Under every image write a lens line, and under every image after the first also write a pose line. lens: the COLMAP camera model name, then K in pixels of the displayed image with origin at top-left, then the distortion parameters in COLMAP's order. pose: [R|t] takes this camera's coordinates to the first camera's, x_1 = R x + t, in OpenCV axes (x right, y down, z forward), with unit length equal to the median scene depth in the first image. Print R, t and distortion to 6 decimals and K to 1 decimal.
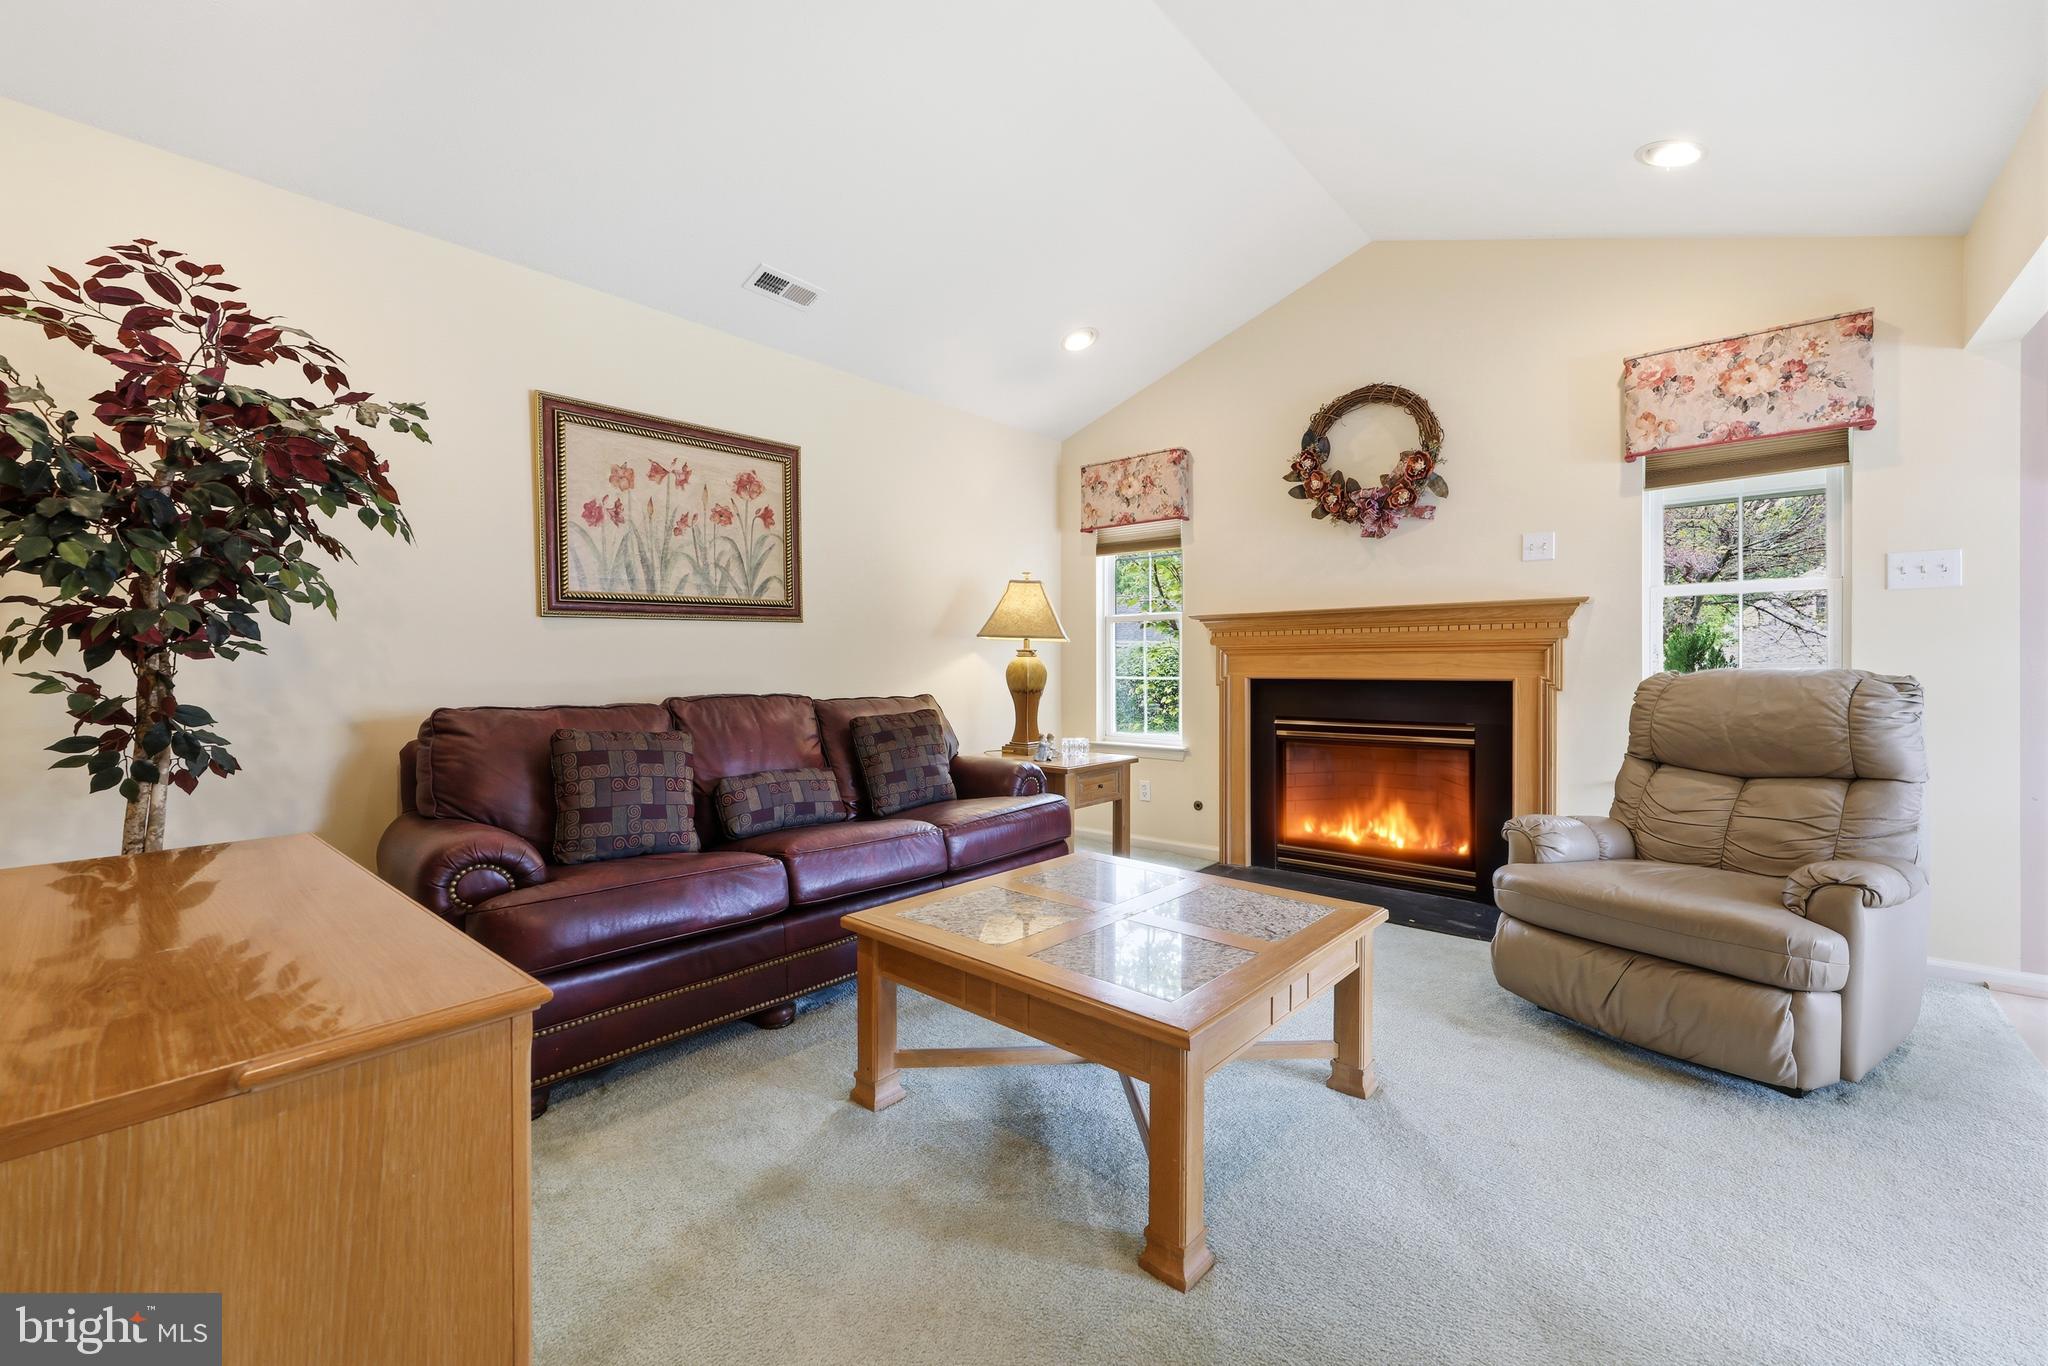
lens RADIAL K [[807.1, 0, 1023.0], [0, 807.1, 670.4], [0, 0, 1]] dist [-0.001390, -0.000175]
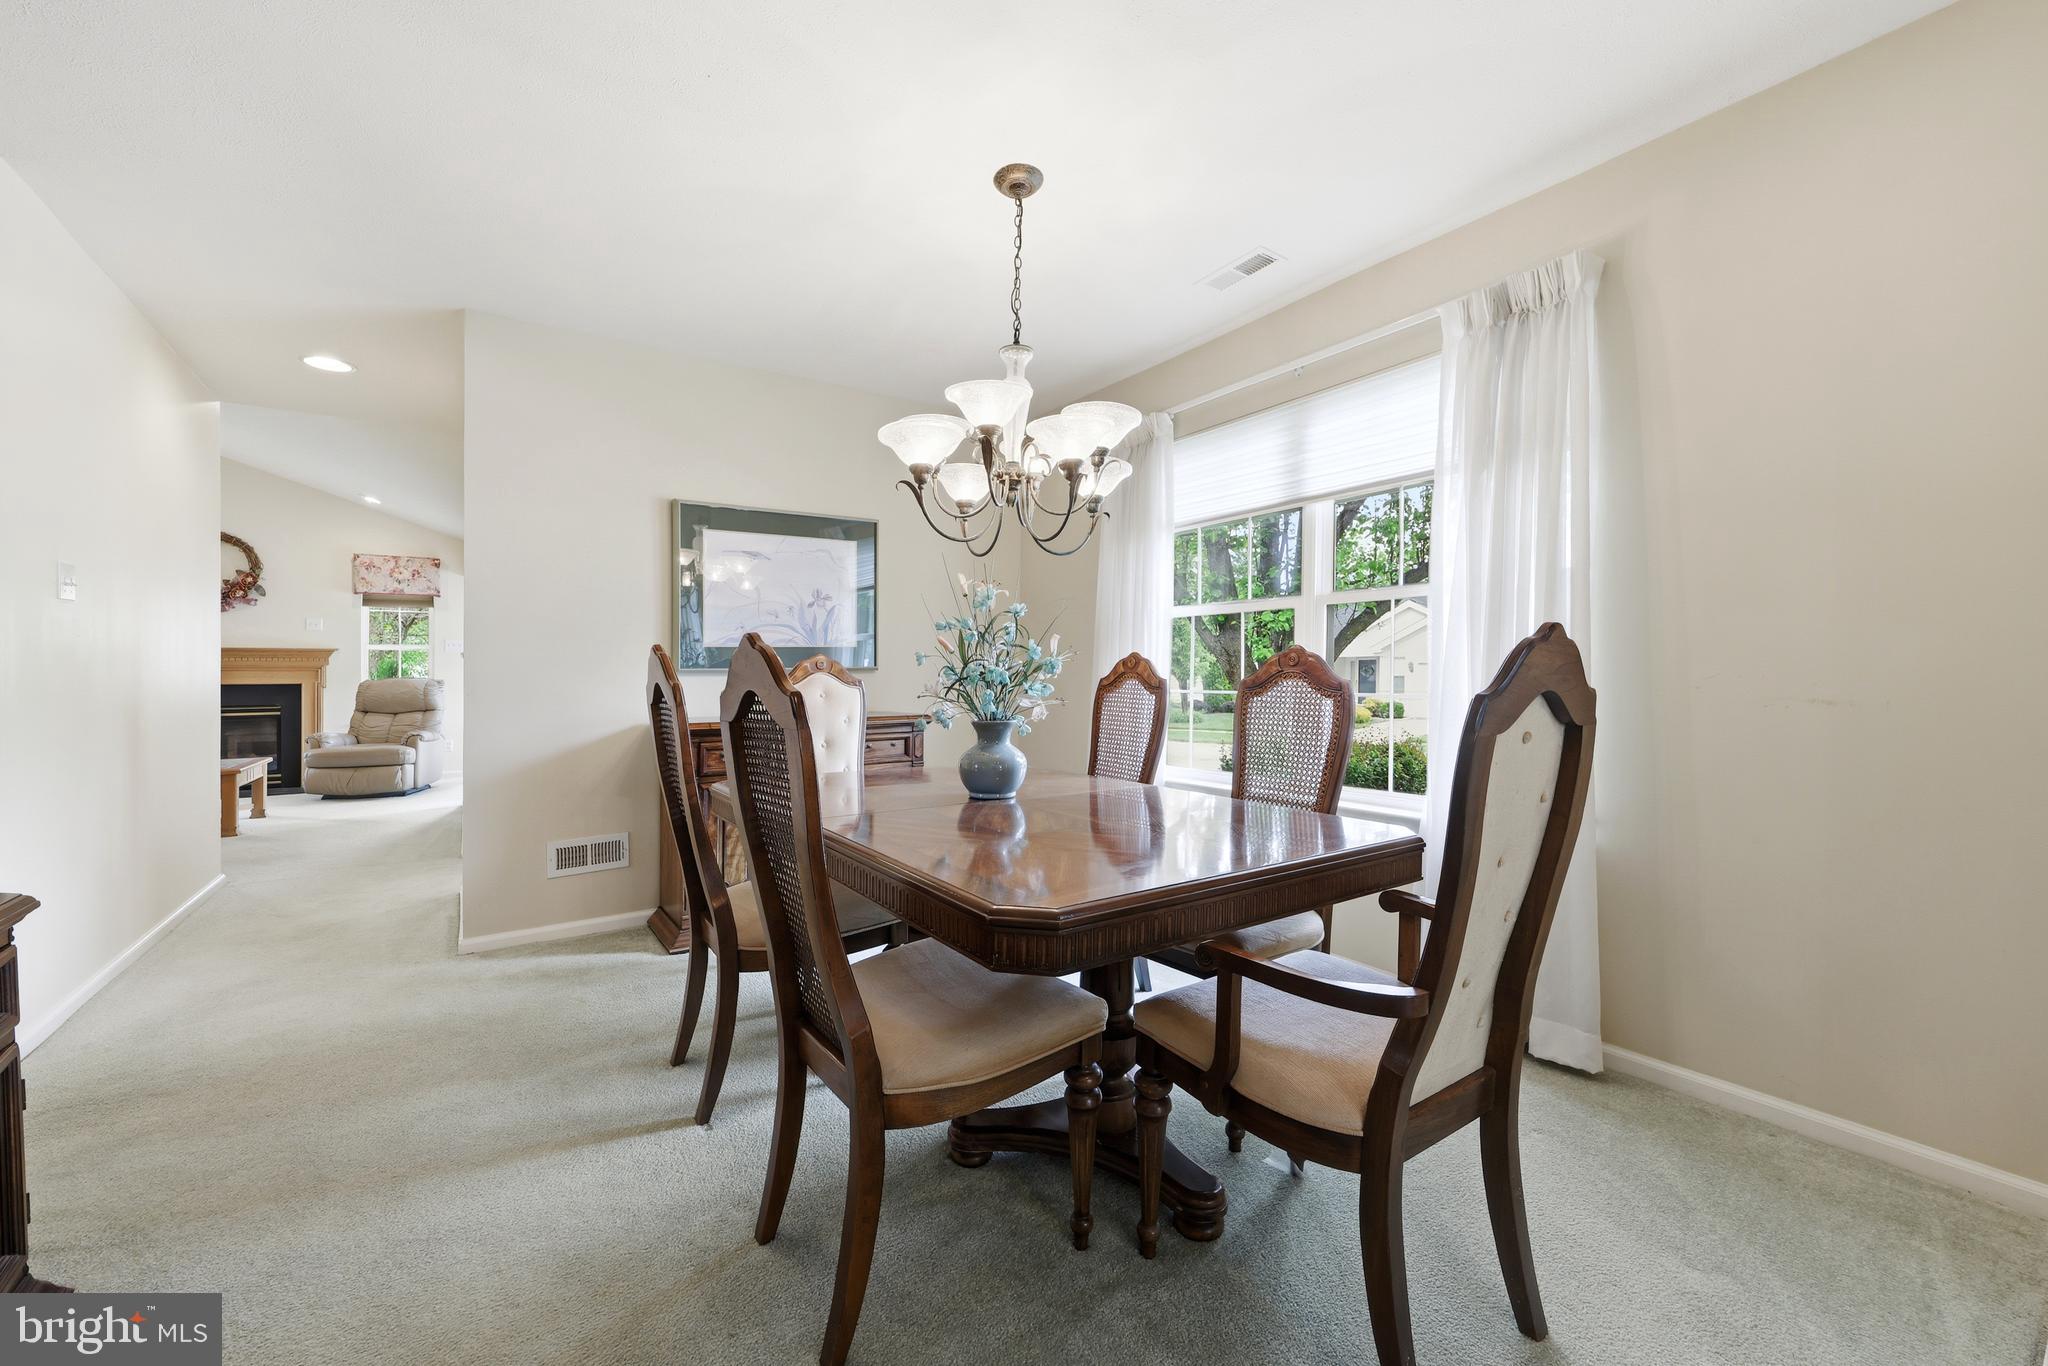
lens RADIAL K [[807.1, 0, 1023.0], [0, 807.1, 670.4], [0, 0, 1]] dist [-0.001390, -0.000175]
pose [[0.242053, 0.005236, 0.970249, -1.257898], [0.011335, 0.999902, -0.008224, 0.018937], [-0.970197, 0.012988, 0.241970, -1.727568]]
